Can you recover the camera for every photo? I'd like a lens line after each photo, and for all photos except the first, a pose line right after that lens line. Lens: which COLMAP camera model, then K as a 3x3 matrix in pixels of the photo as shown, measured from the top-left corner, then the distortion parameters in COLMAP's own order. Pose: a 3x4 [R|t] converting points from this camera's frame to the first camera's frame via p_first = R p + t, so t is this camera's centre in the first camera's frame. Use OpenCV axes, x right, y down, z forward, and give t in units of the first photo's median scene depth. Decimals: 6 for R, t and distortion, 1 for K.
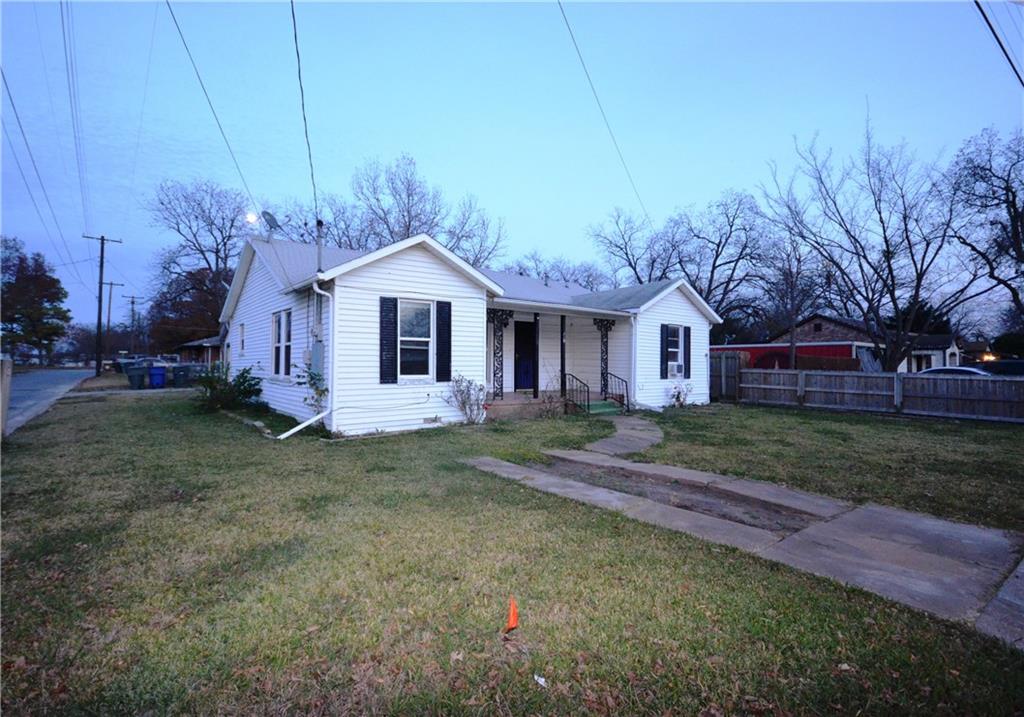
lens RADIAL K [[508.4, 0, 491.1], [0, 508.4, 352.5], [0, 0, 1]] dist [0.001153, 0.000198]
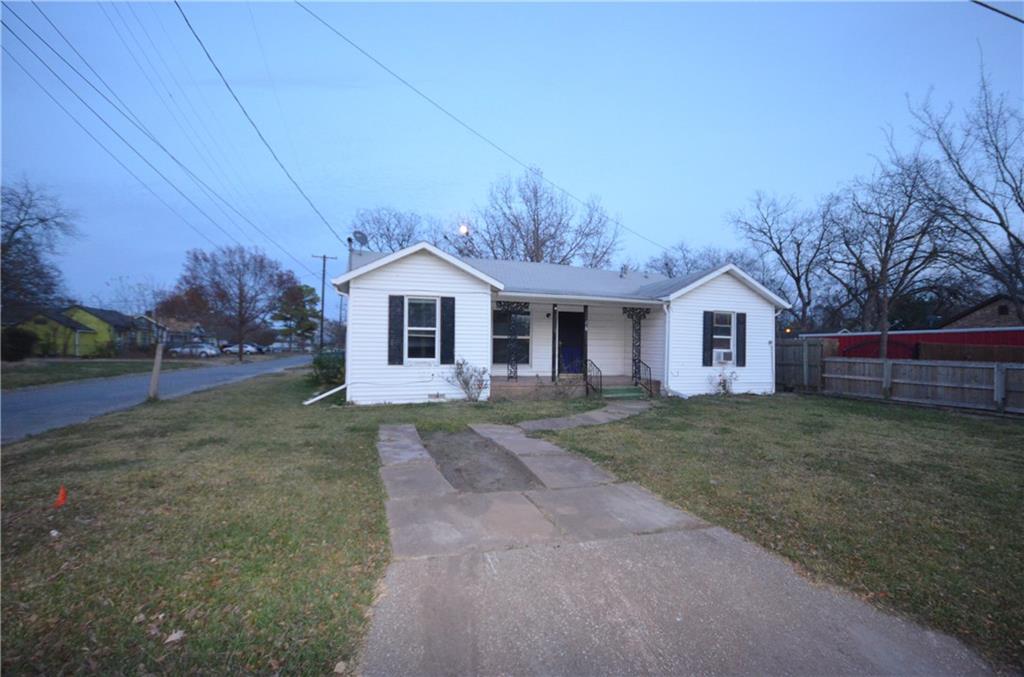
lens RADIAL K [[469.5, 0, 512.0], [0, 469.5, 338.5], [0, 0, 1]] dist [-0.000998, -0.000330]
pose [[0.941867, -0.004385, -0.335957, 0.304659], [0.001955, 0.999969, -0.007569, 0.004131], [0.335980, 0.006472, 0.941847, 0.010685]]
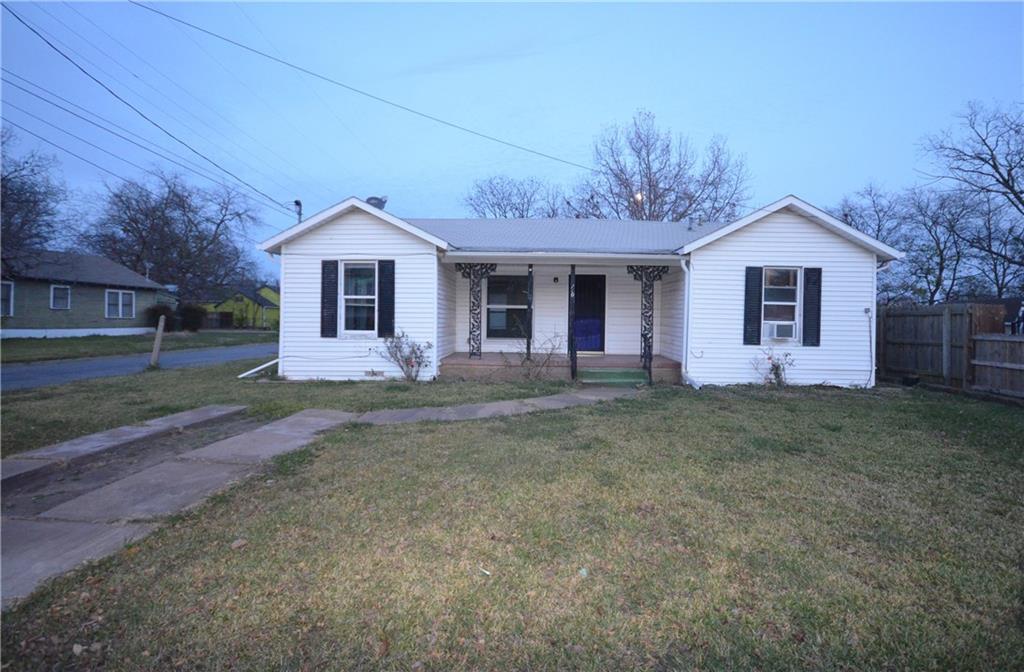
lens RADIAL K [[485.6, 0, 529.6], [0, 485.6, 322.1], [0, 0, 1]] dist [-0.000243, -0.000378]
pose [[0.781324, 0.003061, -0.624119, 0.547930], [0.005372, 0.999918, 0.011630, 0.011747], [0.624103, -0.012440, 0.781243, 0.297795]]
